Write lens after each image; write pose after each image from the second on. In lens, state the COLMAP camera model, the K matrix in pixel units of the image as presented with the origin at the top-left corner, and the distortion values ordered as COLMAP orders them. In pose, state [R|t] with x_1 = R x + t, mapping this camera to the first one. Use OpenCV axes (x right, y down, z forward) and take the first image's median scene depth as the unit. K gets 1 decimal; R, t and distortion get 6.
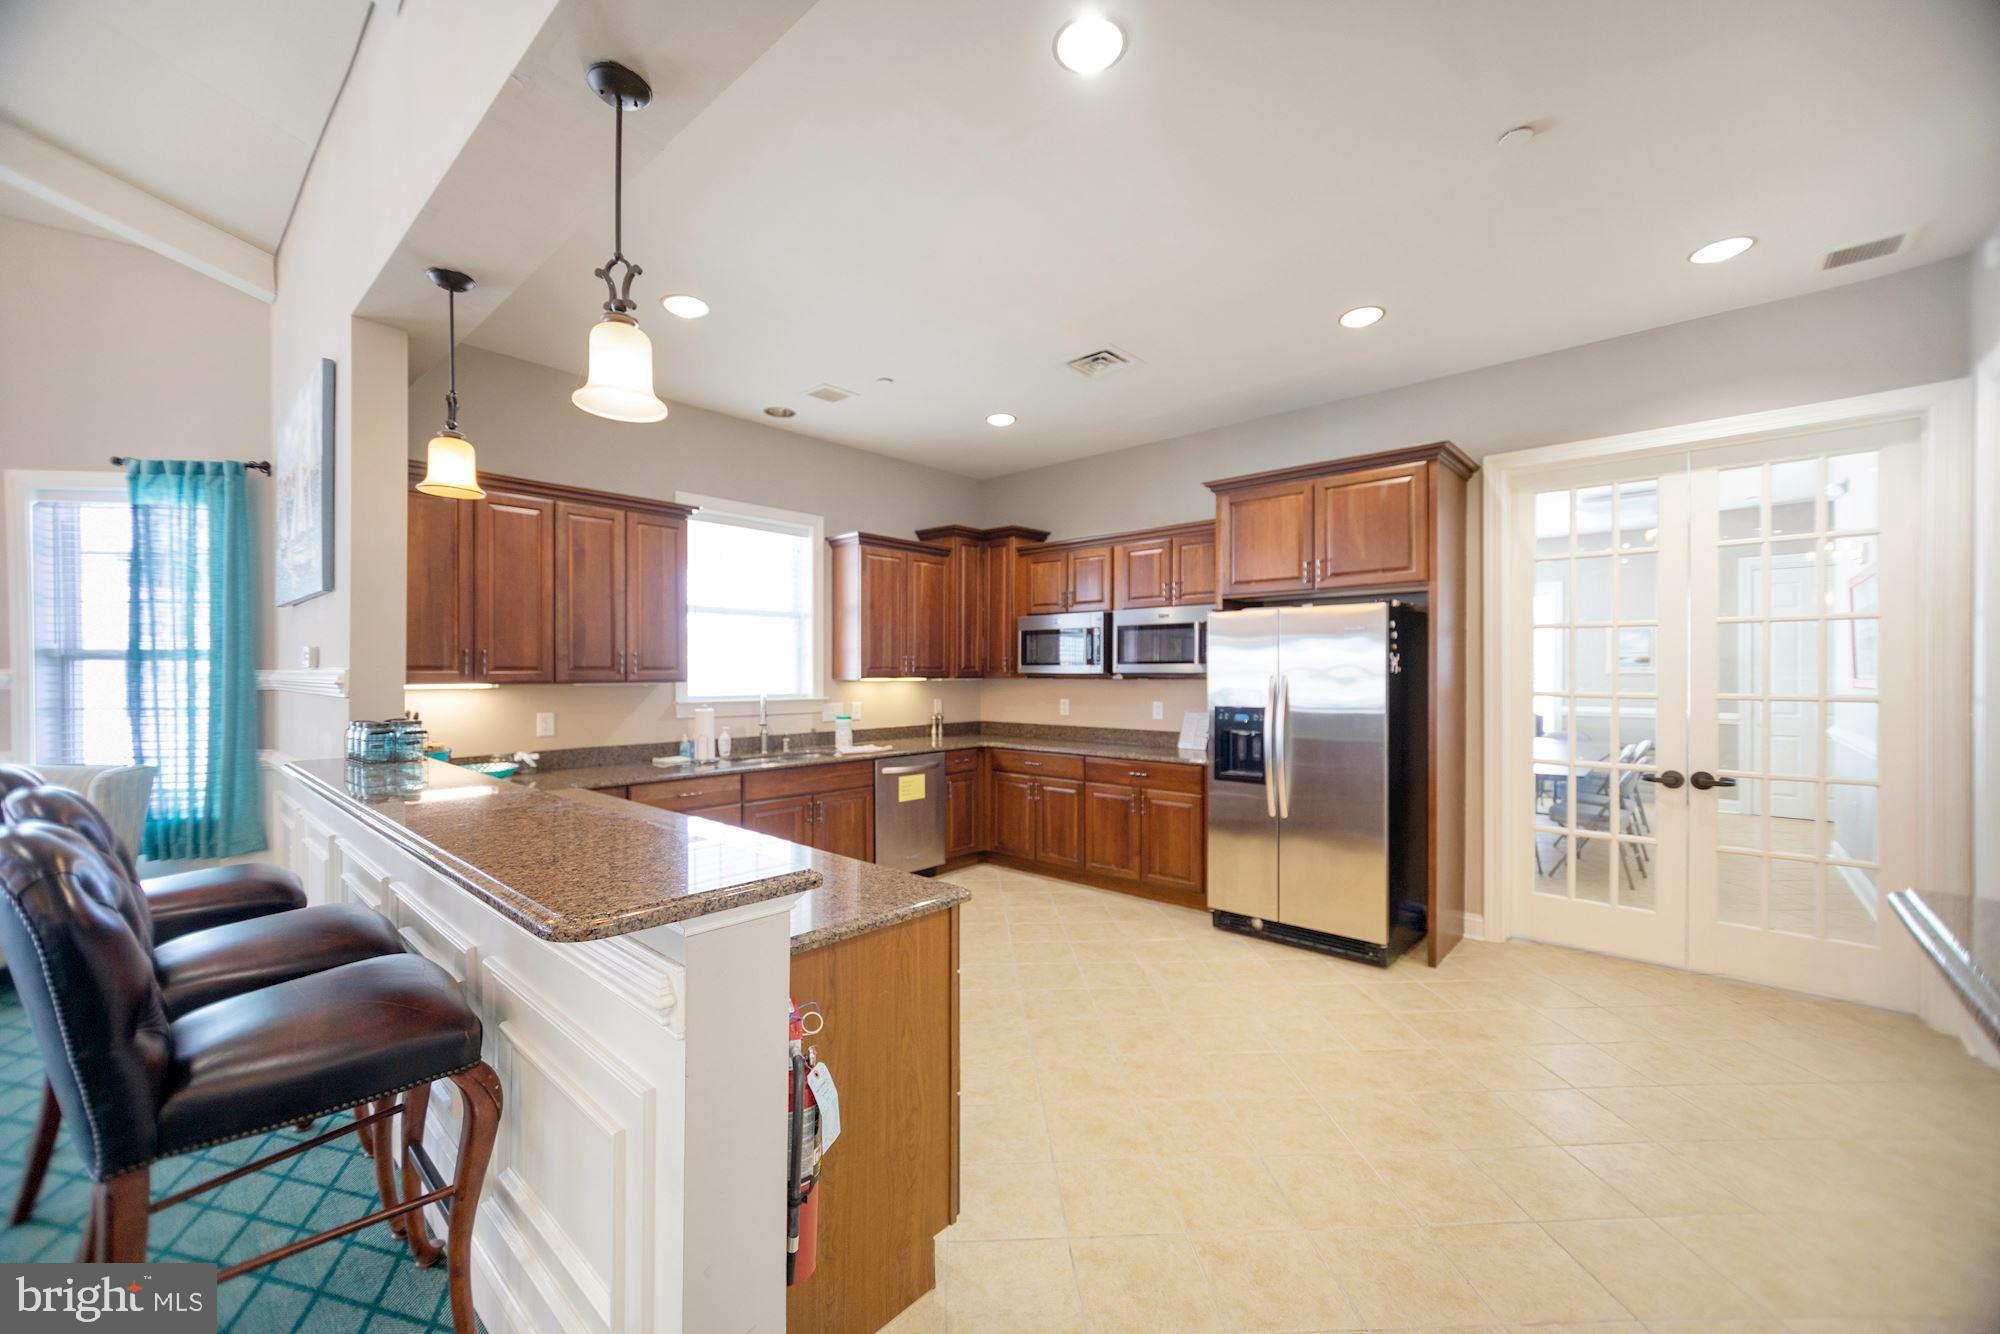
lens RADIAL K [[779.7, 0, 997.2], [0, 779.7, 678.6], [0, 0, 1]] dist [-0.011781, 0.007922]
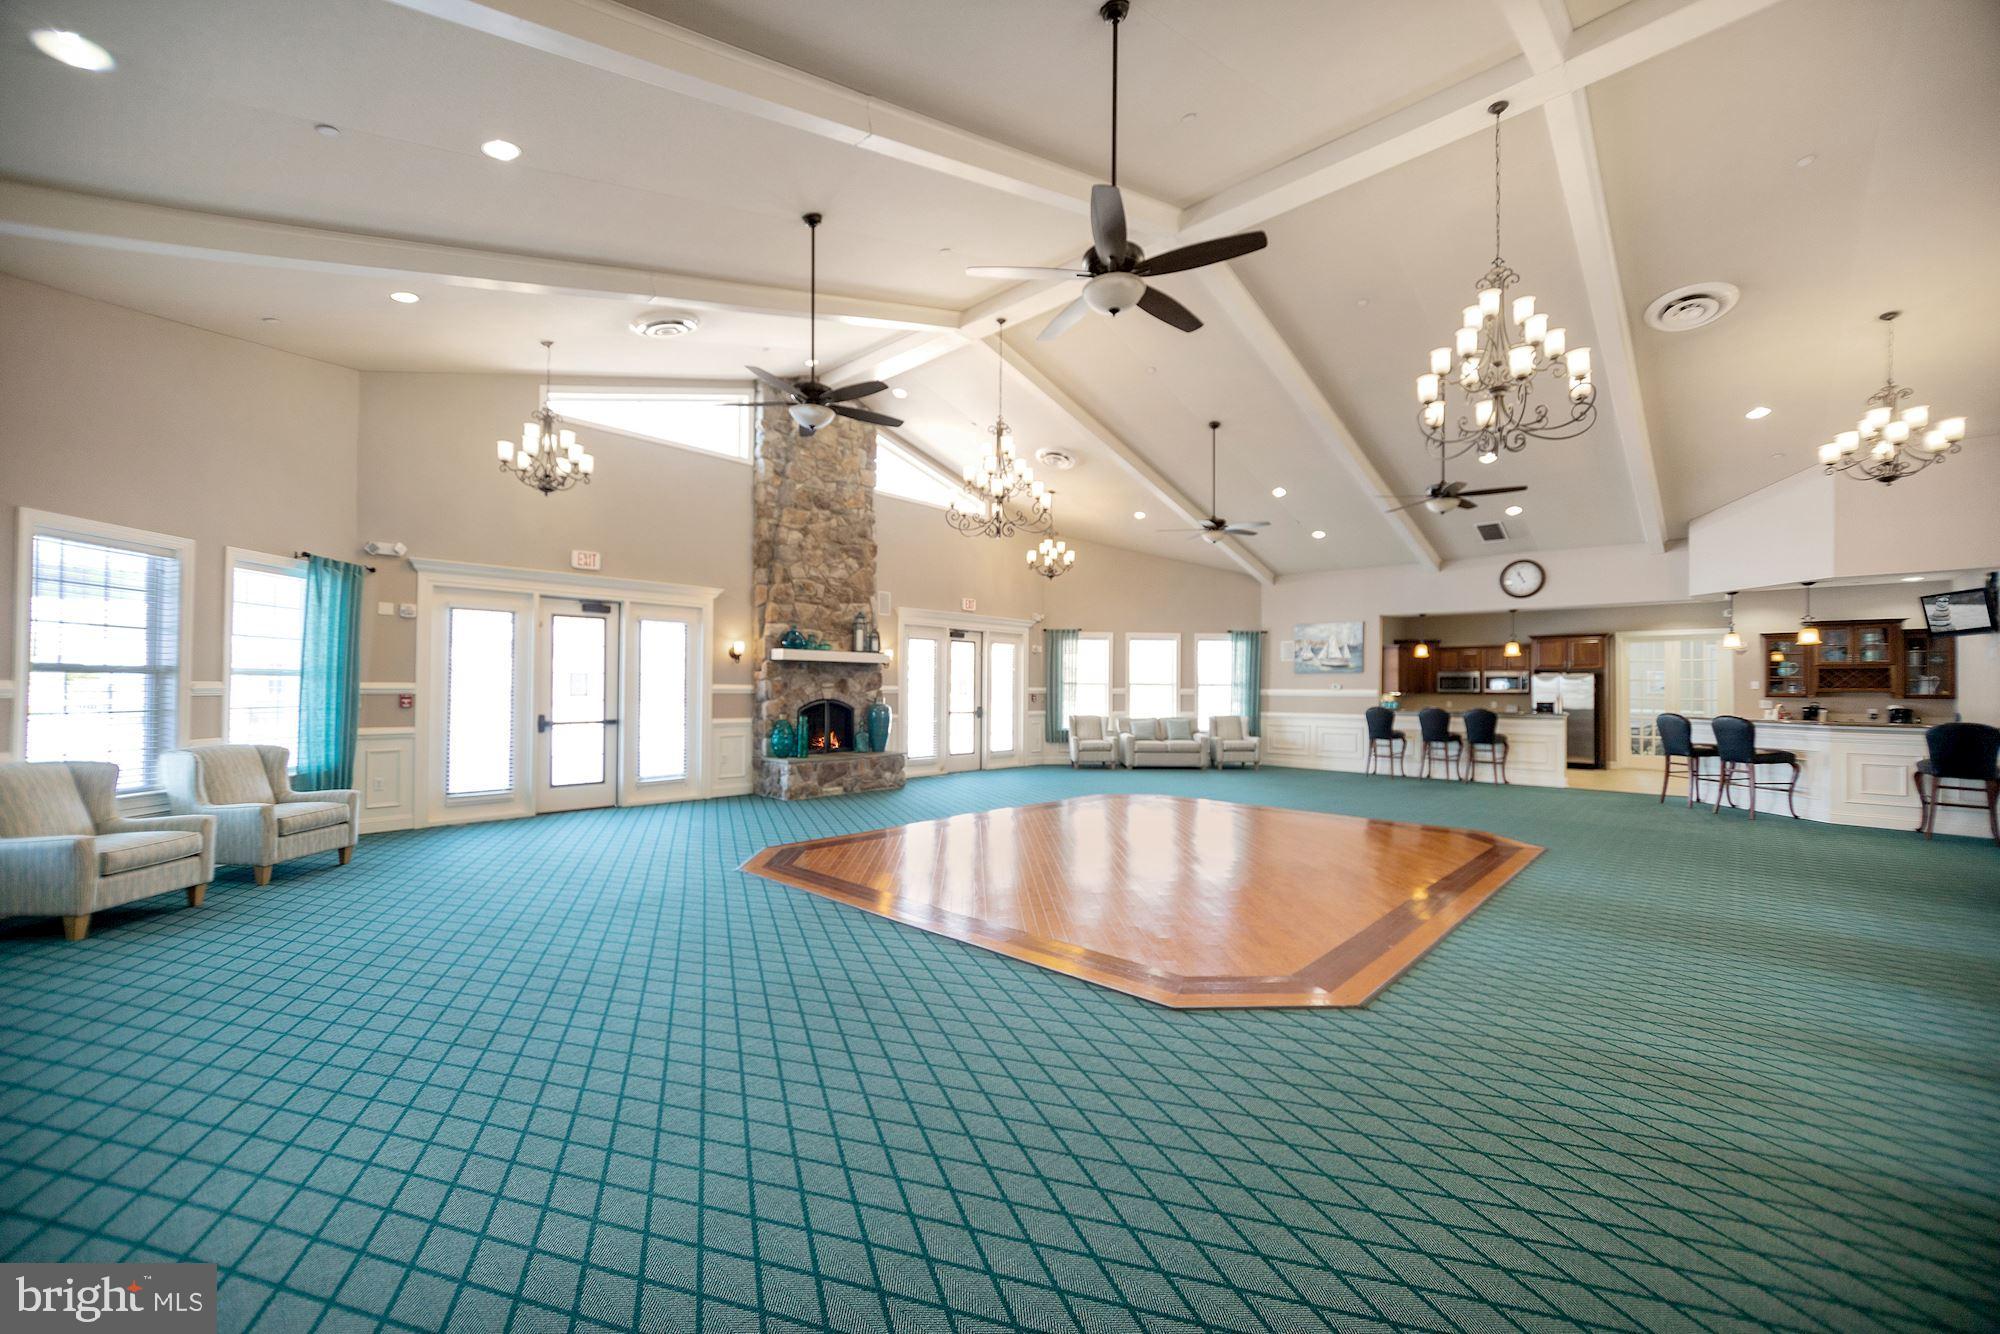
lens RADIAL K [[779.7, 0, 997.2], [0, 779.7, 678.6], [0, 0, 1]] dist [-0.011781, 0.007922]
pose [[0.999762, 0.006134, -0.020952, -2.068701], [-0.006566, 0.999766, -0.020617, 0.018452], [0.020821, 0.020750, 0.999568, -2.533138]]
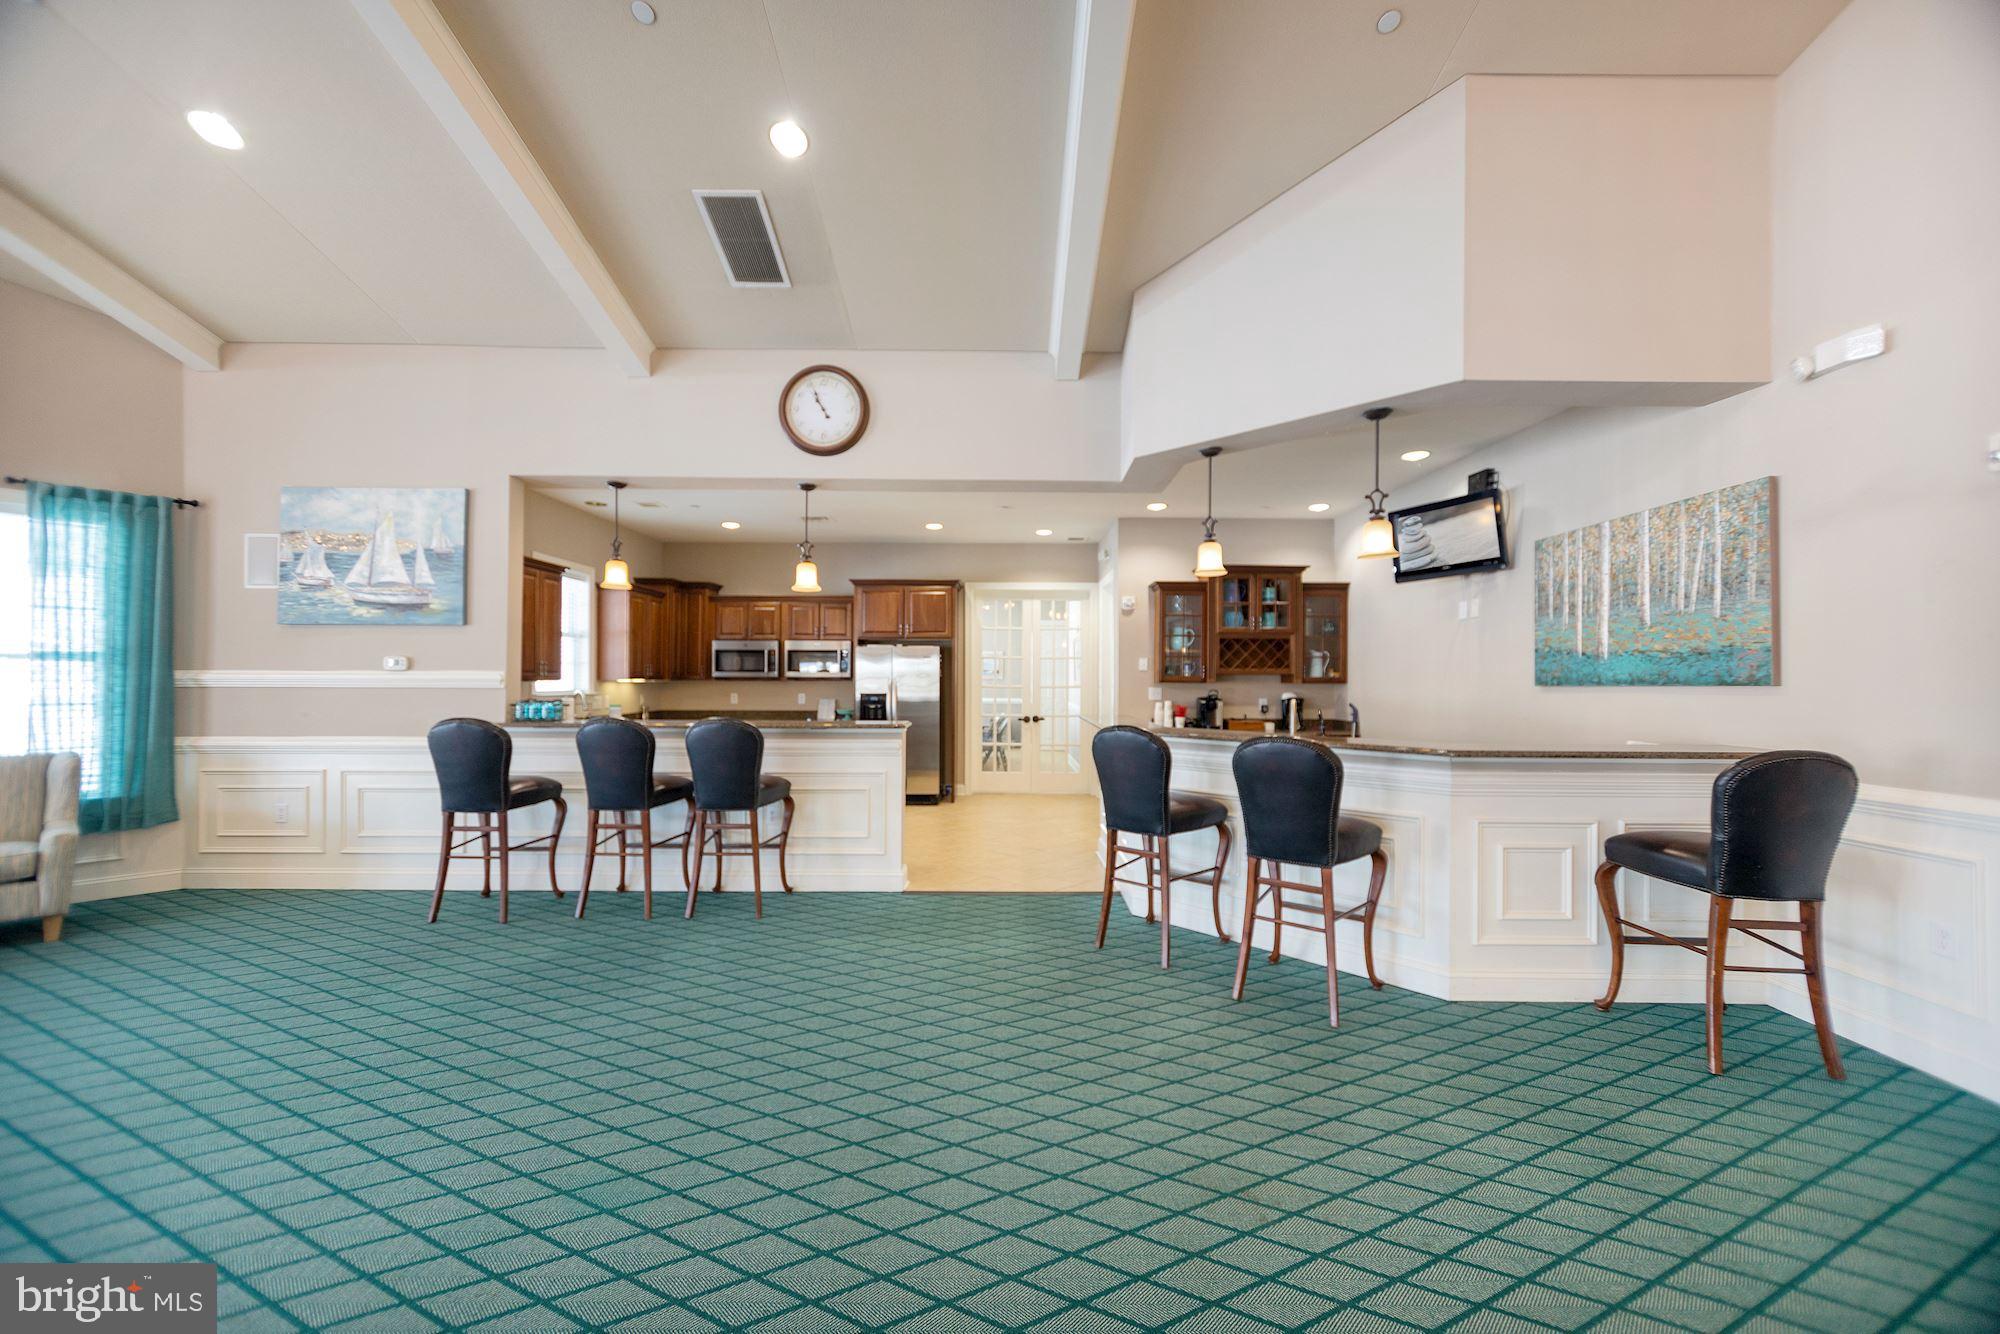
lens RADIAL K [[779.7, 0, 997.2], [0, 779.7, 678.6], [0, 0, 1]] dist [-0.011781, 0.007922]
pose [[0.738438, 0.002411, 0.674317, -0.823374], [0.002250, 0.999979, -0.006039, 0.010194], [-0.674317, 0.005976, 0.738418, -0.729733]]
